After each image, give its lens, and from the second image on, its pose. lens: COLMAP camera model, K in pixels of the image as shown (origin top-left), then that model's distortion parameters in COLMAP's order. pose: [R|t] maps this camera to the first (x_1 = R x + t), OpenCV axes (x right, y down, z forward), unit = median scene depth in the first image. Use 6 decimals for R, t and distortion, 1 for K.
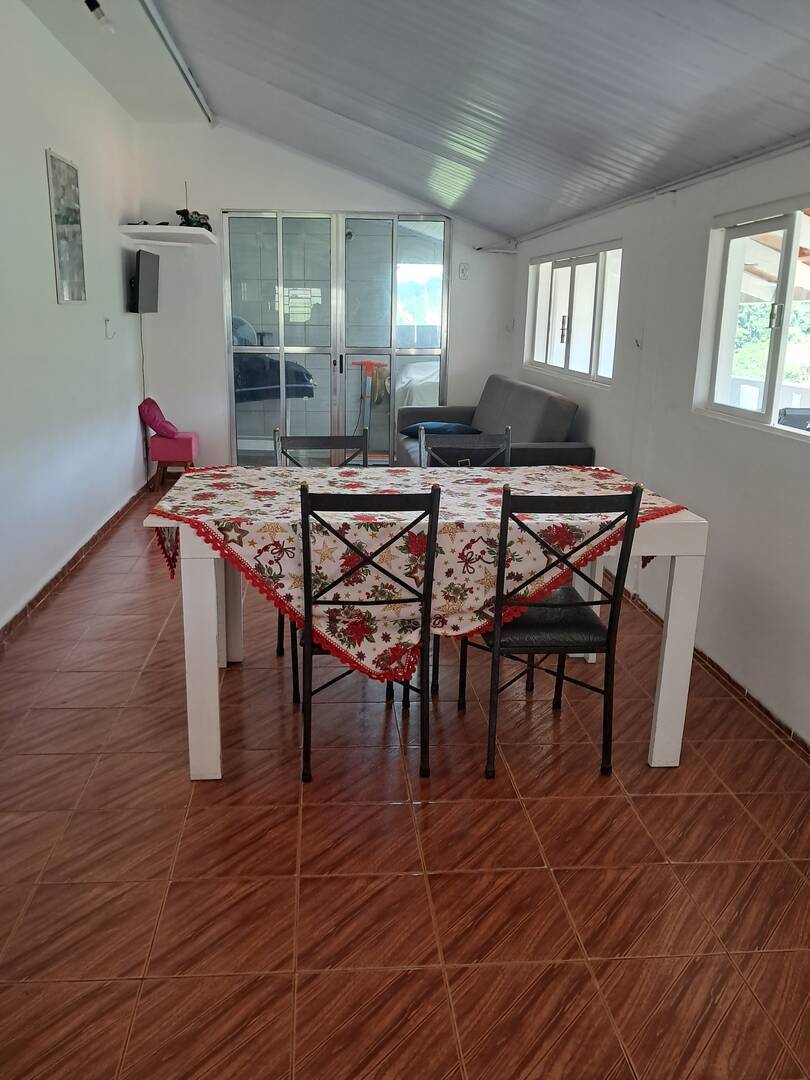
lens RADIAL K [[874.0, 0, 377.5], [0, 874.0, 513.6], [0, 0, 1]] dist [0.047521, -0.004417]
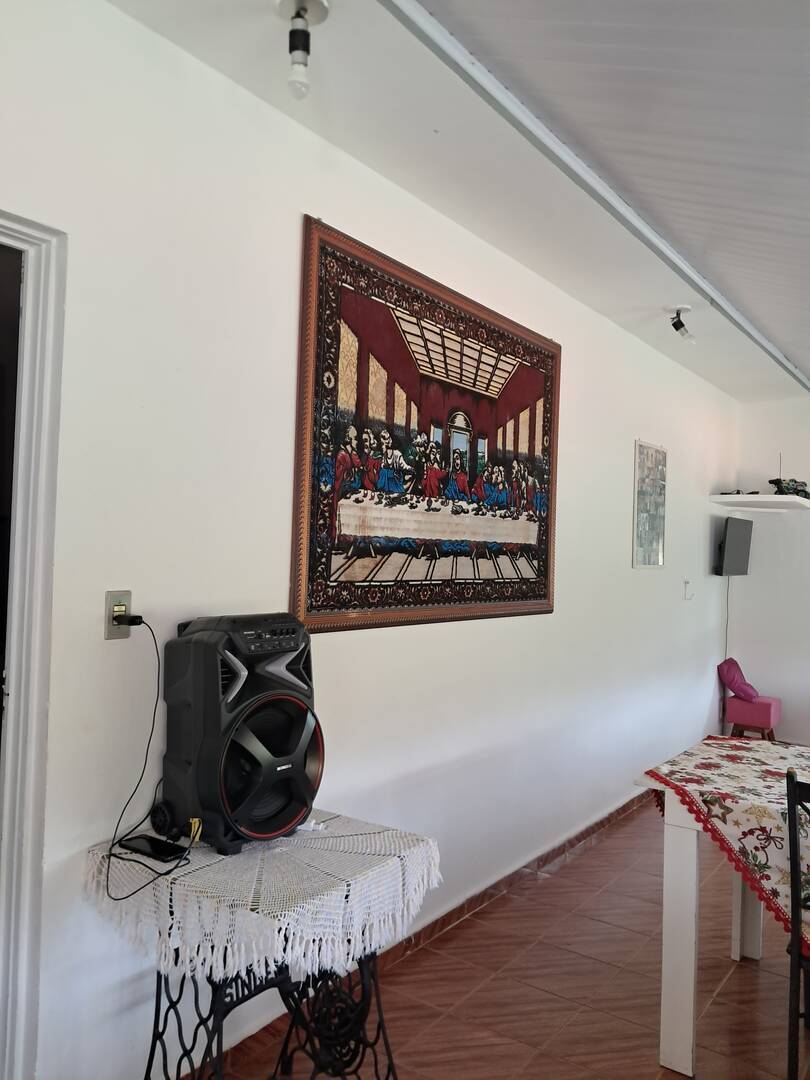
lens RADIAL K [[861.6, 0, 368.4], [0, 861.6, 527.2], [0, 0, 1]] dist [0.000299, -0.000776]
pose [[0.765184, -0.000497, -0.643812, 0.156143], [-0.170881, 0.963976, -0.203840, -0.017605], [0.620720, 0.265990, 0.737533, -0.040453]]
